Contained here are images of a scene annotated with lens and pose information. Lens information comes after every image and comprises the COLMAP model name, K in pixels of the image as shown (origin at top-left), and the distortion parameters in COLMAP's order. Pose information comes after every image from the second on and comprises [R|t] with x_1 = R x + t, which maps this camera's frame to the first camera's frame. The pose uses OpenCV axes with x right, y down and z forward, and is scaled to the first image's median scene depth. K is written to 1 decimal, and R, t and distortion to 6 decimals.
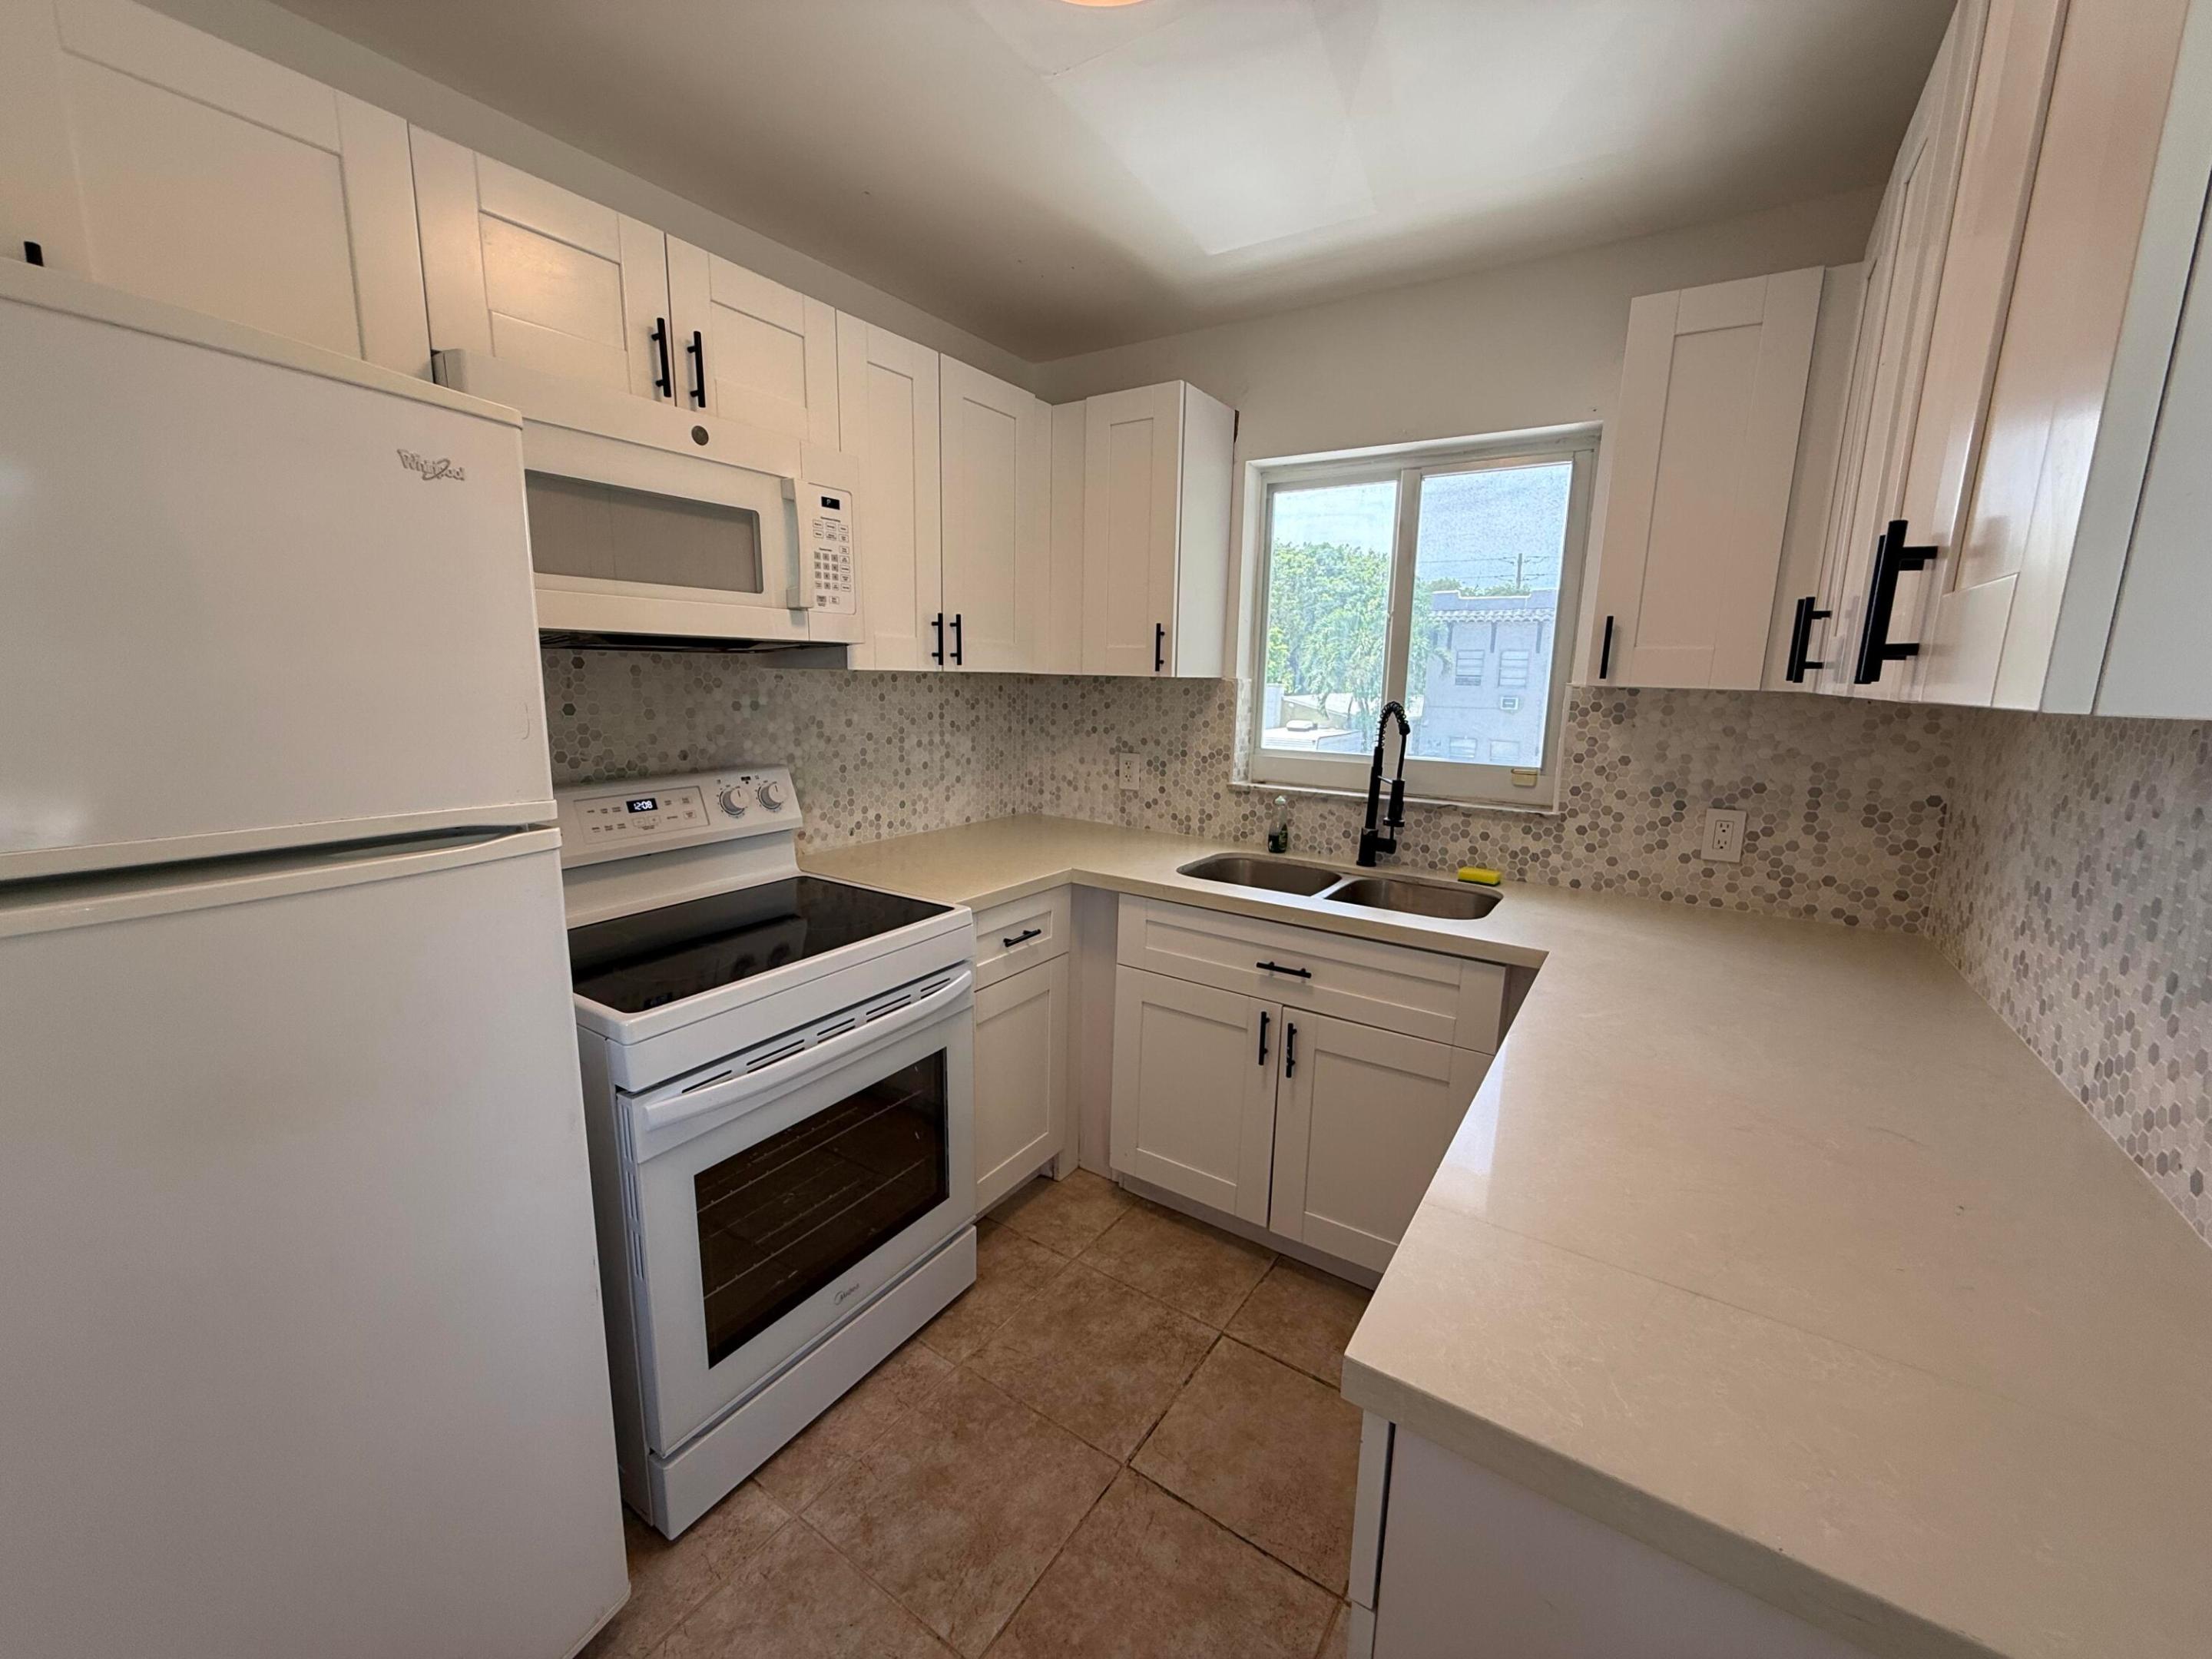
lens RADIAL K [[882.0, 0, 1102.7], [0, 882.0, 829.4], [0, 0, 1]] dist [-0.001070, 0.000308]
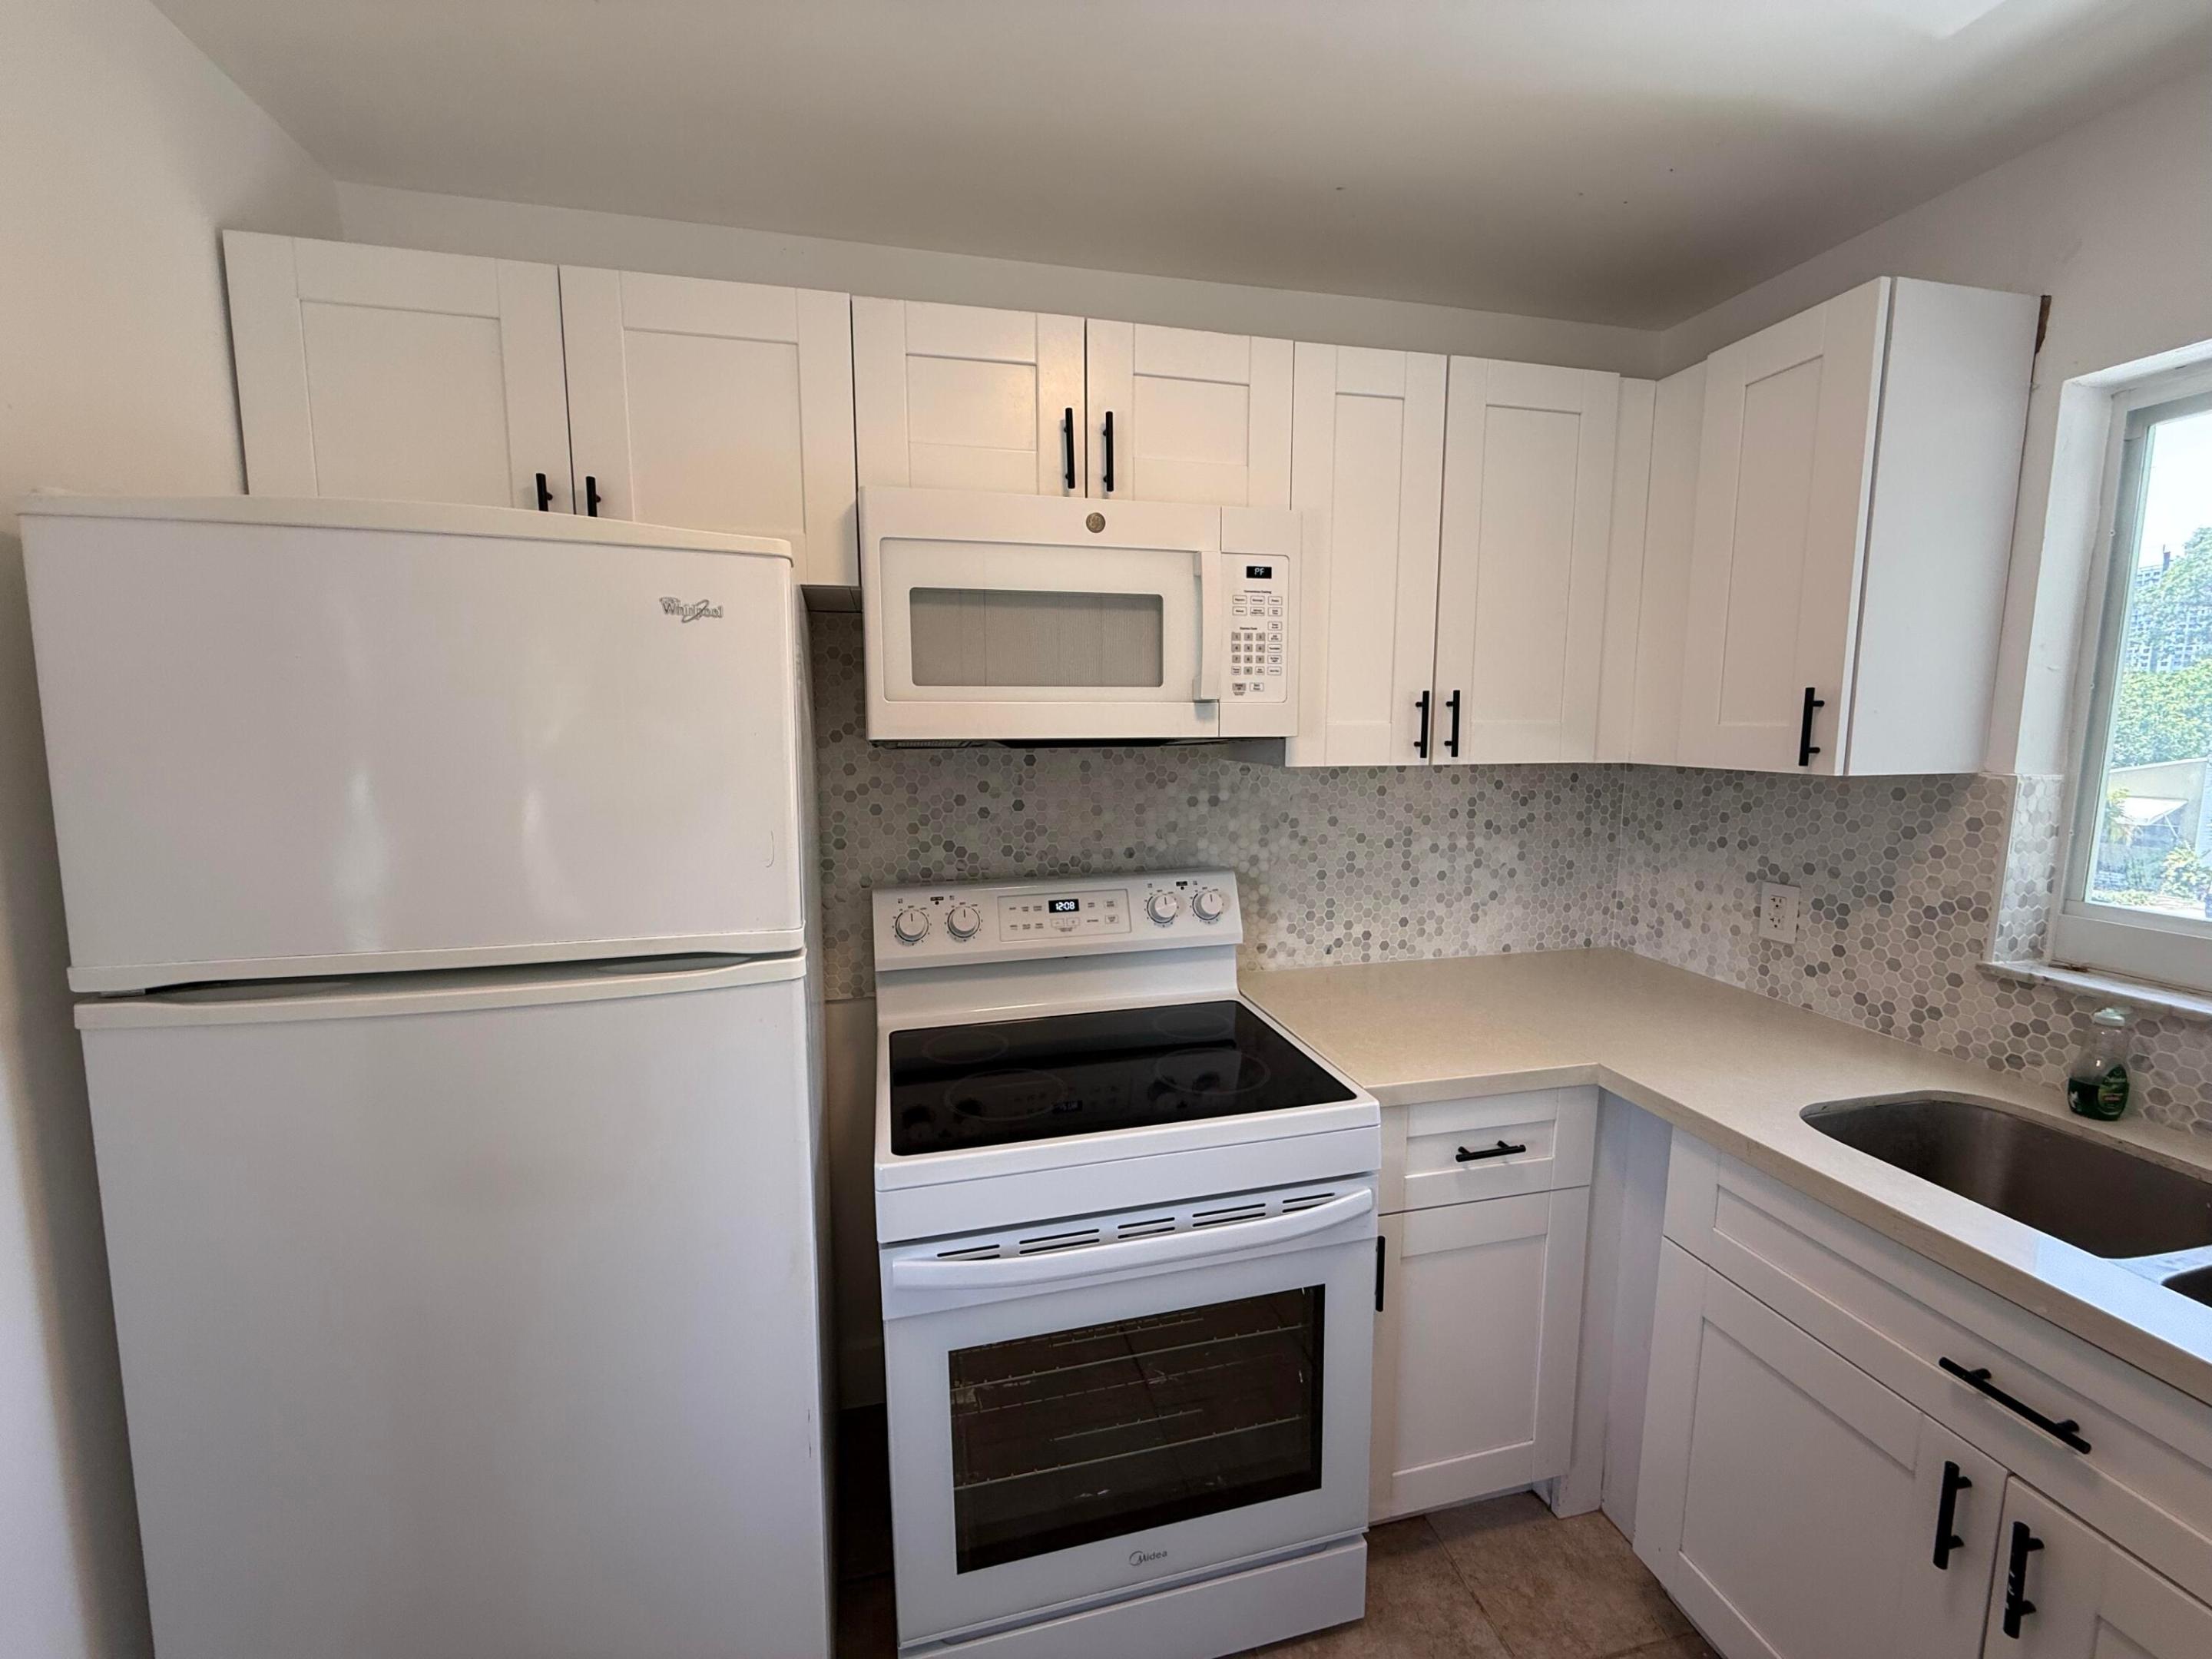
lens RADIAL K [[882.0, 0, 1102.7], [0, 882.0, 827.2], [0, 0, 1]] dist [-0.001070, 0.000308]
pose [[0.726408, 0.062245, -0.684439, 0.151180], [-0.105357, 0.994204, -0.021401, -0.087058], [0.679140, 0.087656, 0.728756, 0.280567]]
